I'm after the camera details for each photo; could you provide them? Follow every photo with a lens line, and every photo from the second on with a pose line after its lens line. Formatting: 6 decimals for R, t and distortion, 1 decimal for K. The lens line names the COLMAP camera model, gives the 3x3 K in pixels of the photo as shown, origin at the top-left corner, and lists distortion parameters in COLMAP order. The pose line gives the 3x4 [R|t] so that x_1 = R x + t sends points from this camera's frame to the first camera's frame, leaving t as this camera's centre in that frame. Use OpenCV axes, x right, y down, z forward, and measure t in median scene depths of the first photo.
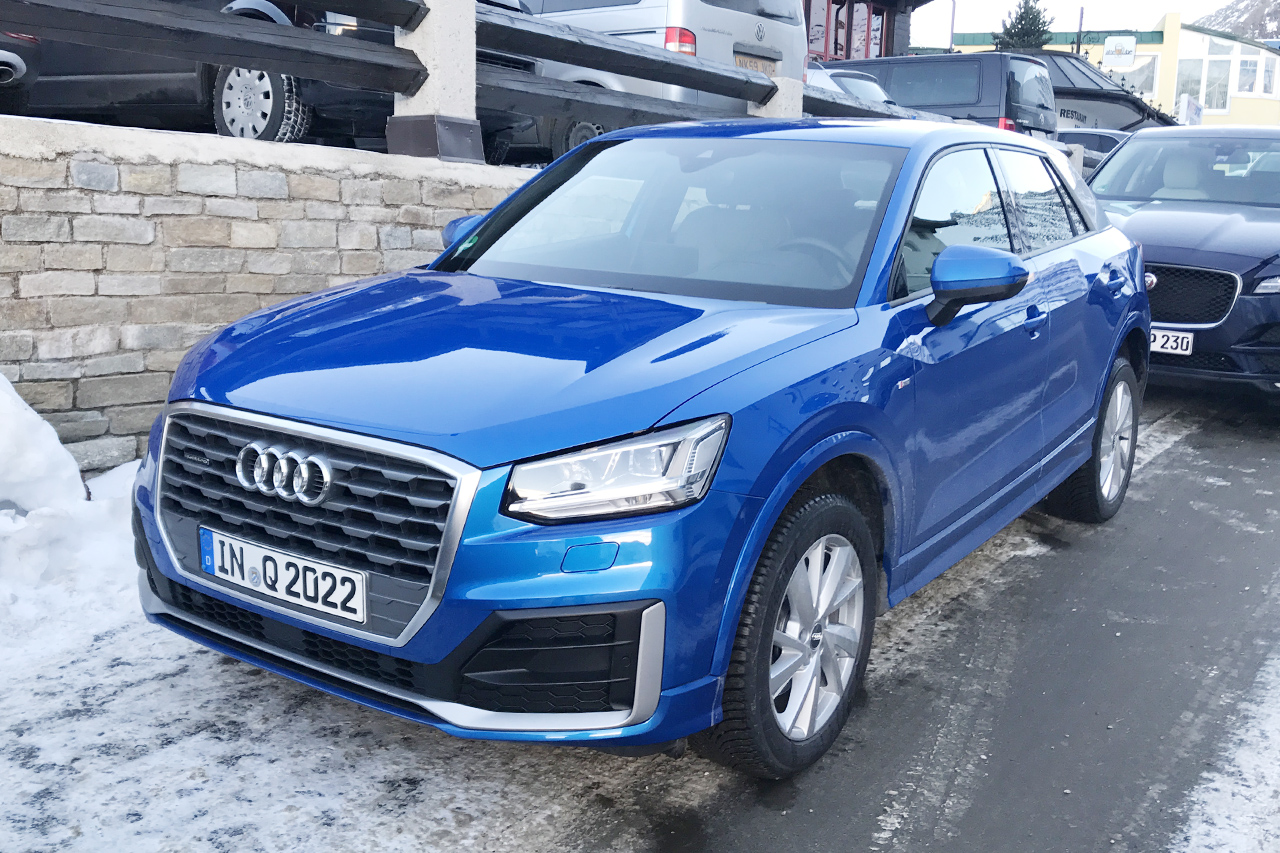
lens RADIAL K [[1046.3, 0, 602.7], [0, 1046.3, 396.8], [0, 0, 1]] dist [0.015188, -0.001634]
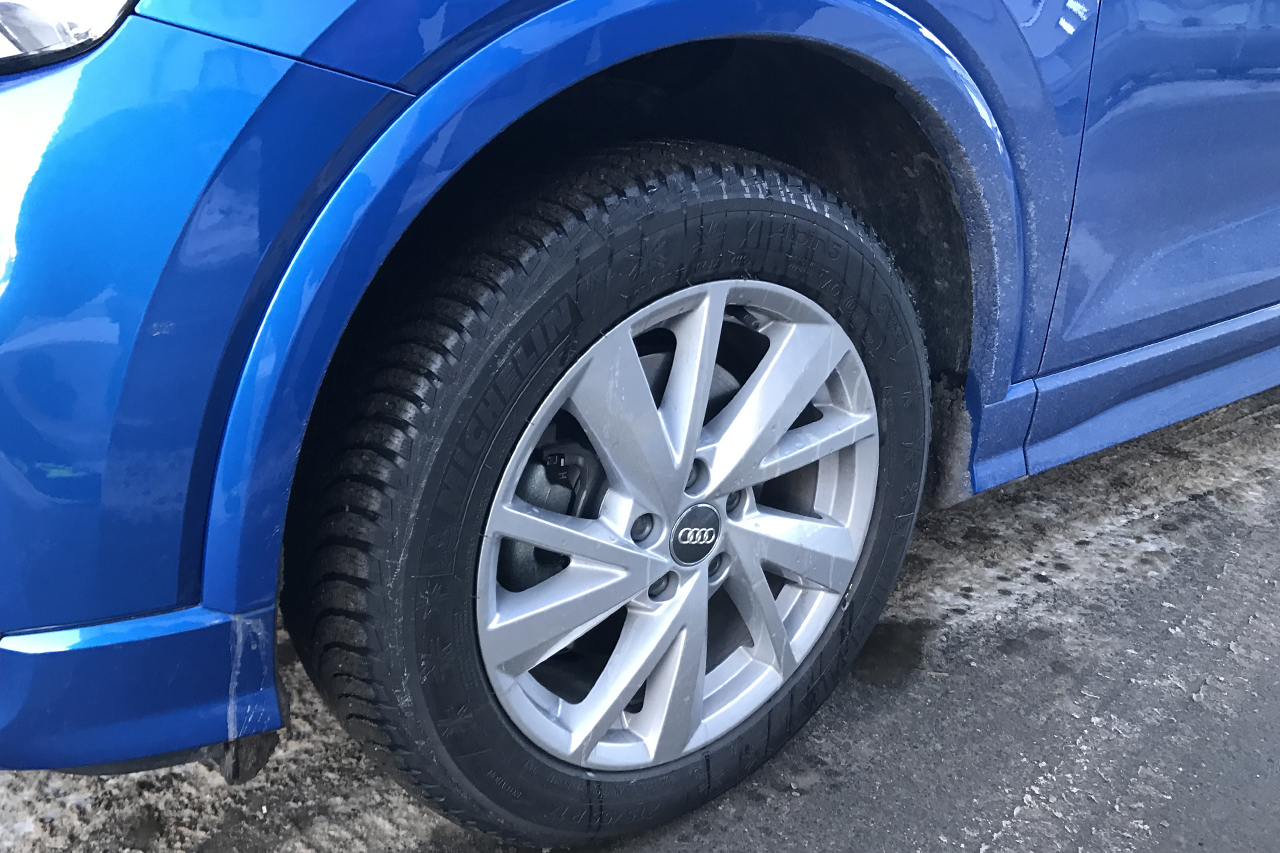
lens RADIAL K [[1046.3, 0, 633.8], [0, 1046.3, 427.9], [0, 0, 1]] dist [0.015188, -0.001634]
pose [[0.964039, 0.111099, -0.241423, 0.223669], [-0.067408, 0.980940, 0.182243, 0.096279], [0.257069, -0.159415, 0.953154, 0.507791]]
